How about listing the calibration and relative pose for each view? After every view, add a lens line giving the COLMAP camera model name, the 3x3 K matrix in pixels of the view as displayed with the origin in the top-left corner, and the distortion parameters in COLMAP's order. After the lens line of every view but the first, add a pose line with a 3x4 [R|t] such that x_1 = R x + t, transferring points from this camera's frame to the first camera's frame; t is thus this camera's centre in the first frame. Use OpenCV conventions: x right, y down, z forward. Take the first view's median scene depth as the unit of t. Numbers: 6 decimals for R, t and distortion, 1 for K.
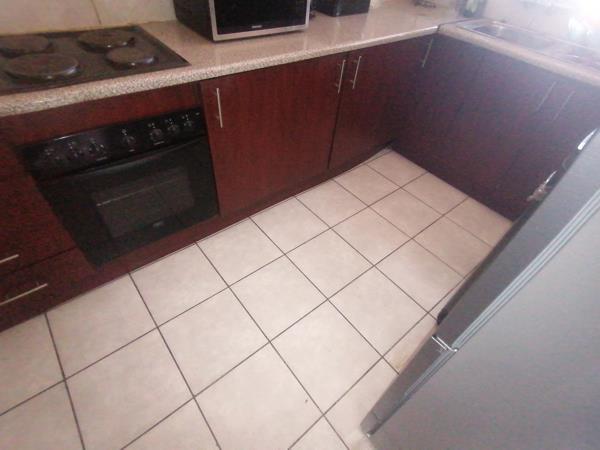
lens RADIAL K [[302.9, 0, 297.9], [0, 302.9, 227.8], [0, 0, 1]] dist [0.045284, -0.028534]
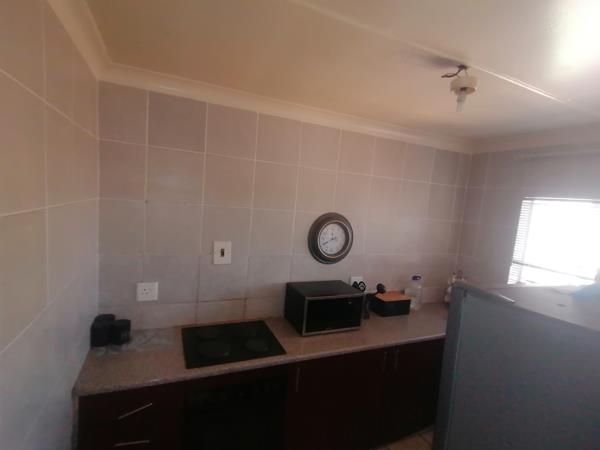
lens RADIAL K [[302.9, 0, 297.9], [0, 302.9, 227.8], [0, 0, 1]] dist [0.045284, -0.028534]
pose [[0.968398, 0.029892, -0.247613, 0.105946], [-0.185757, 0.748939, -0.636070, 0.022231], [0.166434, 0.661964, 0.730824, -0.643221]]
